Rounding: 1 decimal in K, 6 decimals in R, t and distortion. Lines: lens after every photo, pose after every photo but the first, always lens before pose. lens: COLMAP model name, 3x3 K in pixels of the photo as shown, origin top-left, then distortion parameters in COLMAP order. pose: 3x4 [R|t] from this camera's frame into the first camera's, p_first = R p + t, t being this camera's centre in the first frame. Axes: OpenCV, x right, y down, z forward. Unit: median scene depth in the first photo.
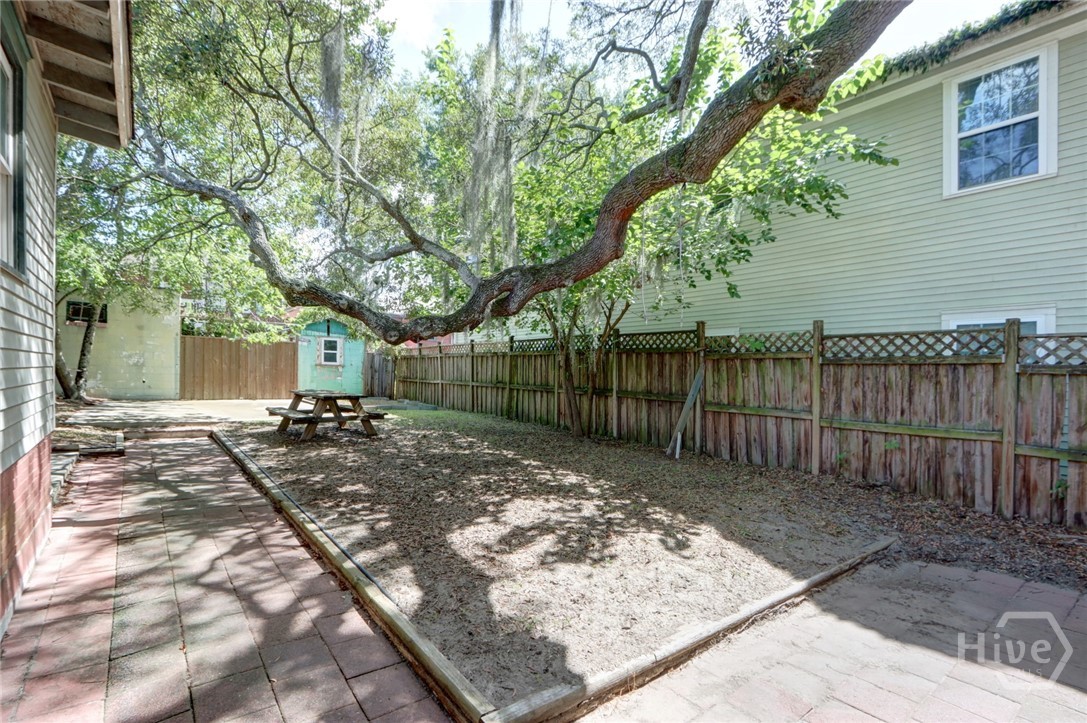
lens RADIAL K [[514.9, 0, 520.0], [0, 514.9, 359.8], [0, 0, 1]] dist [-0.009898, 0.000174]
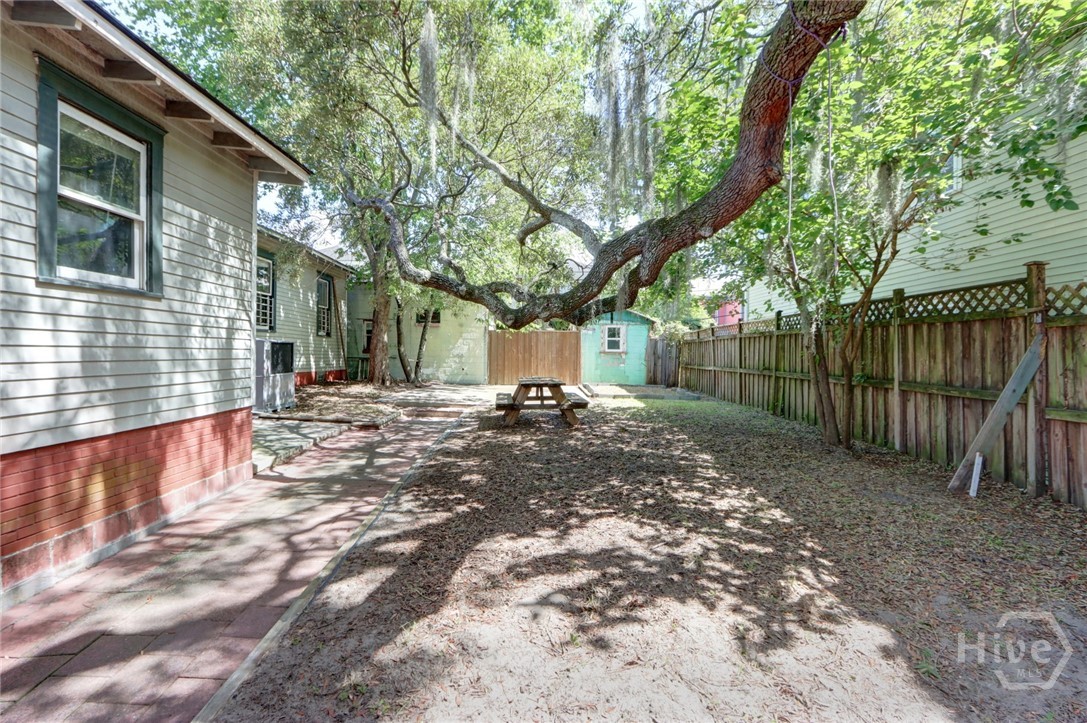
lens RADIAL K [[514.9, 0, 520.0], [0, 514.9, 359.8], [0, 0, 1]] dist [-0.009898, 0.000174]
pose [[0.782060, -0.011458, -0.623098, 0.236437], [0.027074, 0.999512, 0.015602, 0.008676], [0.622615, -0.029072, 0.781988, 0.184608]]
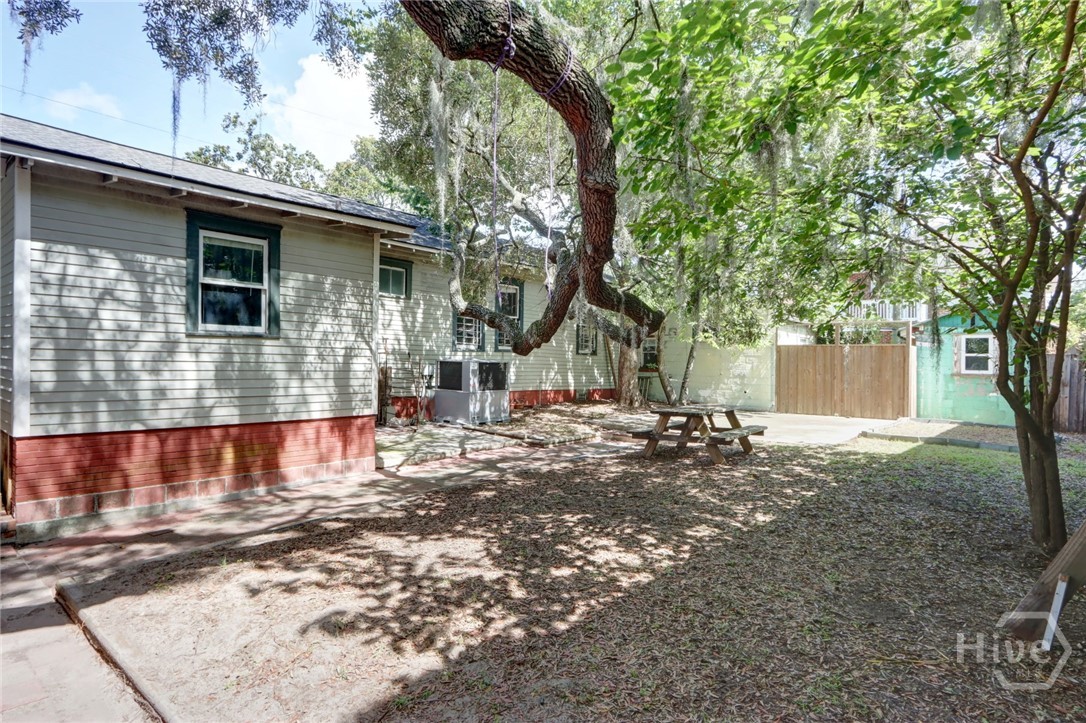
lens RADIAL K [[605.2, 0, 543.5], [0, 605.2, 376.3], [0, 0, 1]] dist [-0.018124, -0.000685]
pose [[0.187973, -0.001194, -0.982174, 0.604343], [0.012952, 0.999915, 0.001264, 0.007461], [0.982089, -0.012959, 0.187972, 0.581133]]
